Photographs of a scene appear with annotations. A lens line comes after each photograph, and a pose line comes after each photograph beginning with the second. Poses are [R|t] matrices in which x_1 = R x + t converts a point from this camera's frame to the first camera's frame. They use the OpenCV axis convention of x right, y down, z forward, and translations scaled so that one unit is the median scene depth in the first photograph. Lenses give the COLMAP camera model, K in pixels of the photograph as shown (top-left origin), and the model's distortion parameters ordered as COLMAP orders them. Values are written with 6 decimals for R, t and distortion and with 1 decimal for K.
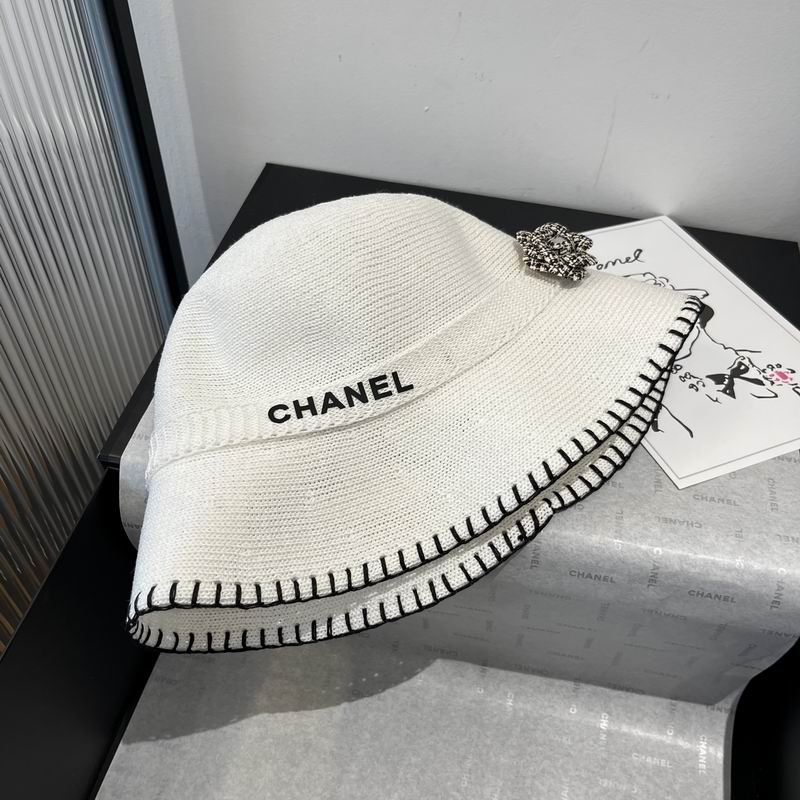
lens RADIAL K [[856.8, 0, 387.0], [0, 856.8, 405.8], [0, 0, 1]] dist [0.020816, 0.000000]
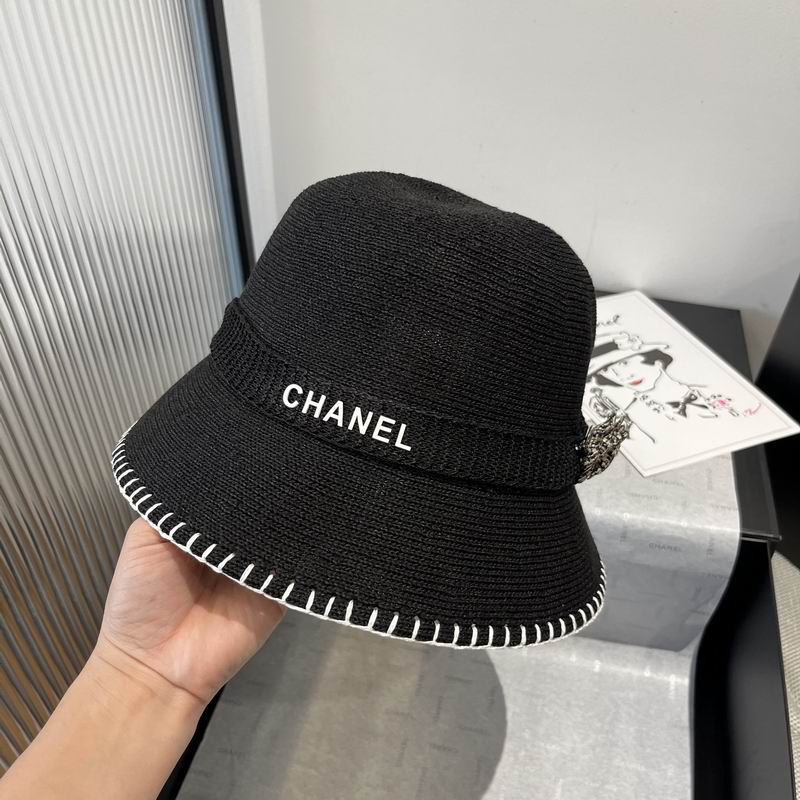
lens RADIAL K [[856.8, 0, 397.6], [0, 856.8, 404.4], [0, 0, 1]] dist [0.020816, 0.000000]
pose [[0.999894, 0.005667, -0.013399, -0.037088], [-0.007103, 0.993941, -0.109686, 0.121321], [0.012696, 0.109770, 0.993876, -0.359591]]
